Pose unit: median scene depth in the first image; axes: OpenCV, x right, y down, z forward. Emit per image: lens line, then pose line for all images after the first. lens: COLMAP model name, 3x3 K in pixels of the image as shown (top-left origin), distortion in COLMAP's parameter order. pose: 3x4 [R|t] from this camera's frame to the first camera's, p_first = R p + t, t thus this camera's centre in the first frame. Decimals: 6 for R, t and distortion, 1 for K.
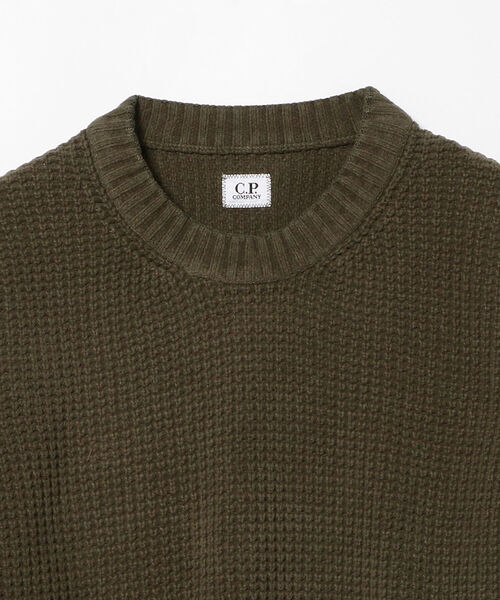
lens RADIAL K [[1197.9, 0, 250.0], [0, 1197.9, 300.4], [0, 0, 1]] dist [-0.025598, 0.000000]
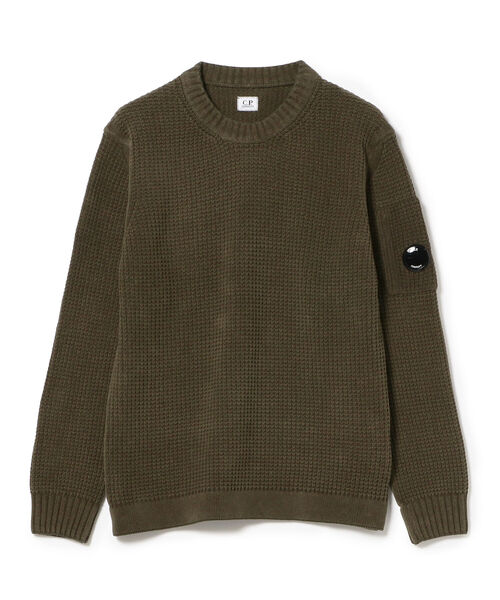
lens RADIAL K [[2035.7, 0, 250.5], [0, 2035.7, 299.9], [0, 0, 1]] dist [0.090815, 0.000000]
pose [[0.999258, 0.022399, 0.031326, -0.114434], [-0.024465, 0.997441, 0.067180, 0.023826], [-0.029741, -0.067897, 0.997249, -3.026672]]
